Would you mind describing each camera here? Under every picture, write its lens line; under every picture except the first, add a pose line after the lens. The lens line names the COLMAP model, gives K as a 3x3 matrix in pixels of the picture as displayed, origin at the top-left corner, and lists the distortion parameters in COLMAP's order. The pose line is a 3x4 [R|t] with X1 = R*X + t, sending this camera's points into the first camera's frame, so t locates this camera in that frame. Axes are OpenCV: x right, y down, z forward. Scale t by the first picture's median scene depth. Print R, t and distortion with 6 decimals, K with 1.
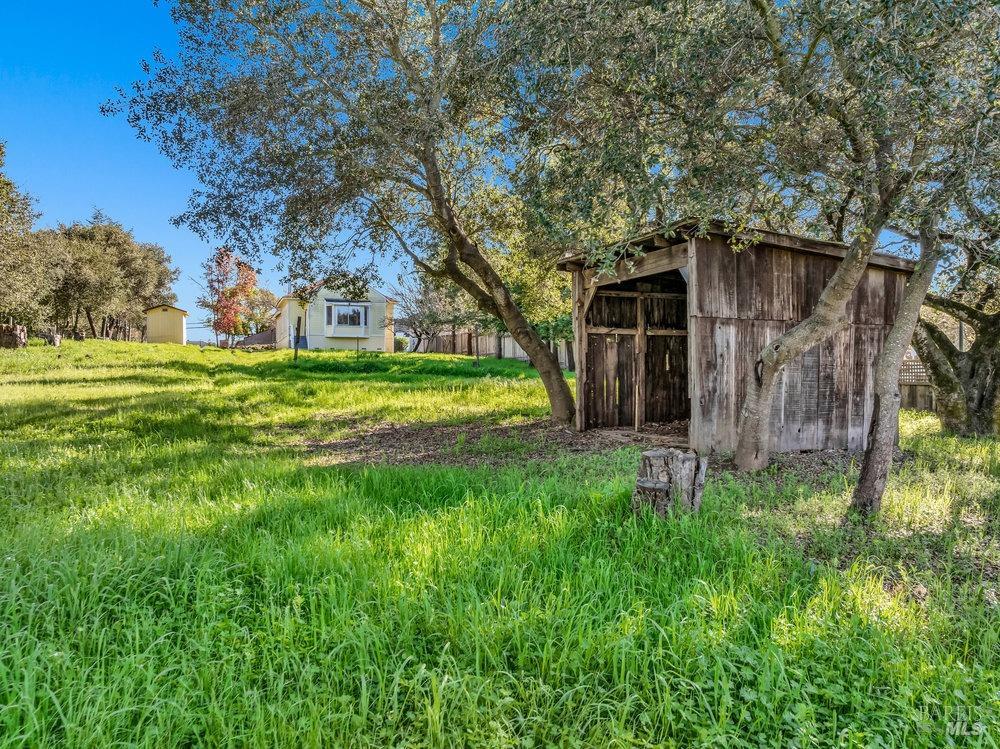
lens RADIAL K [[703.6, 0, 506.7], [0, 703.6, 373.4], [0, 0, 1]] dist [-0.047621, 0.016941]
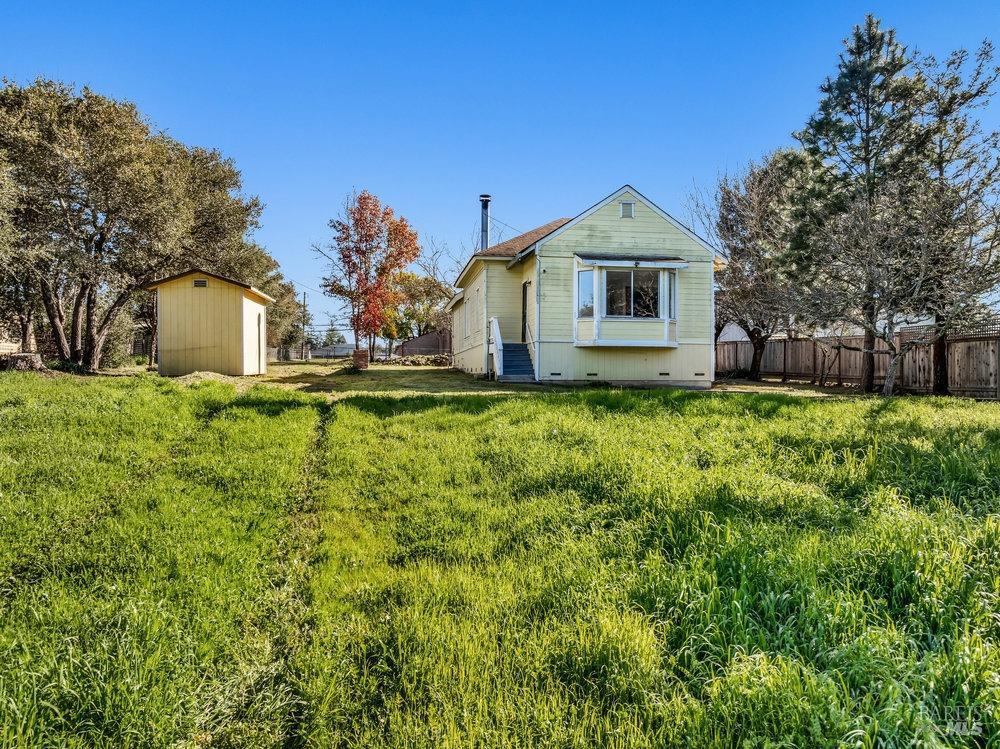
lens RADIAL K [[703.6, 0, 506.7], [0, 703.6, 373.4], [0, 0, 1]] dist [-0.047621, 0.016941]
pose [[0.976005, 0.002557, -0.217734, -0.645490], [-0.002453, 0.999997, 0.000751, -0.112684], [0.217735, -0.000199, 0.976008, 1.809522]]
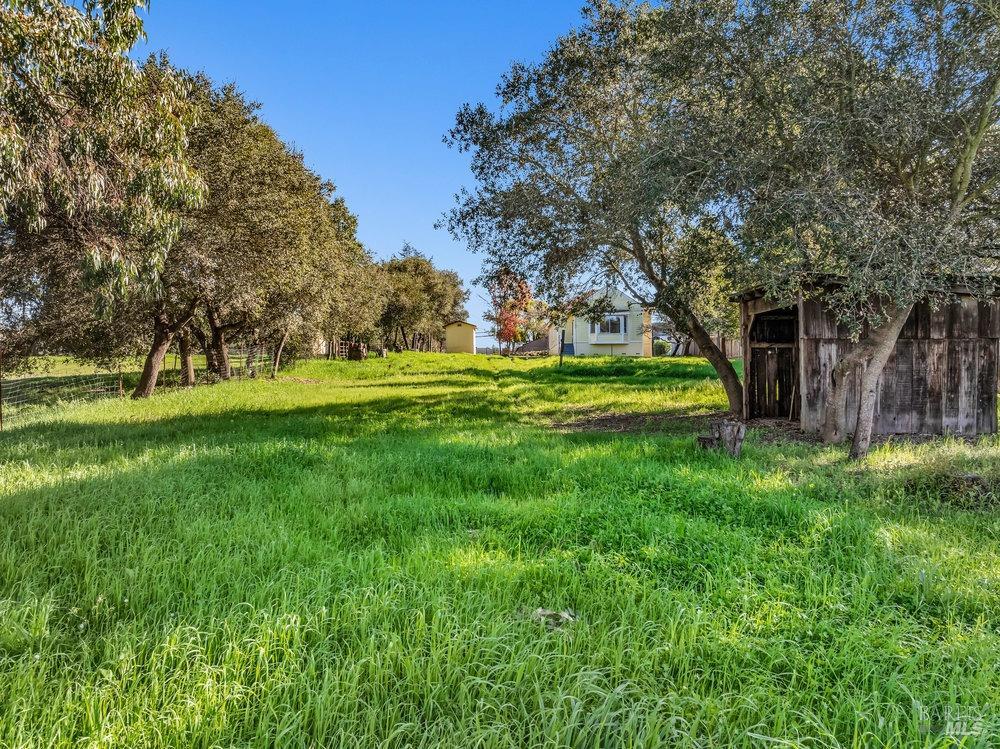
lens RADIAL K [[703.6, 0, 506.7], [0, 703.6, 373.4], [0, 0, 1]] dist [-0.047621, 0.016941]
pose [[0.927086, -0.009163, -0.374737, 0.129115], [0.008262, 0.999958, -0.004010, -0.004253], [0.374758, 0.000622, 0.927123, -0.309033]]
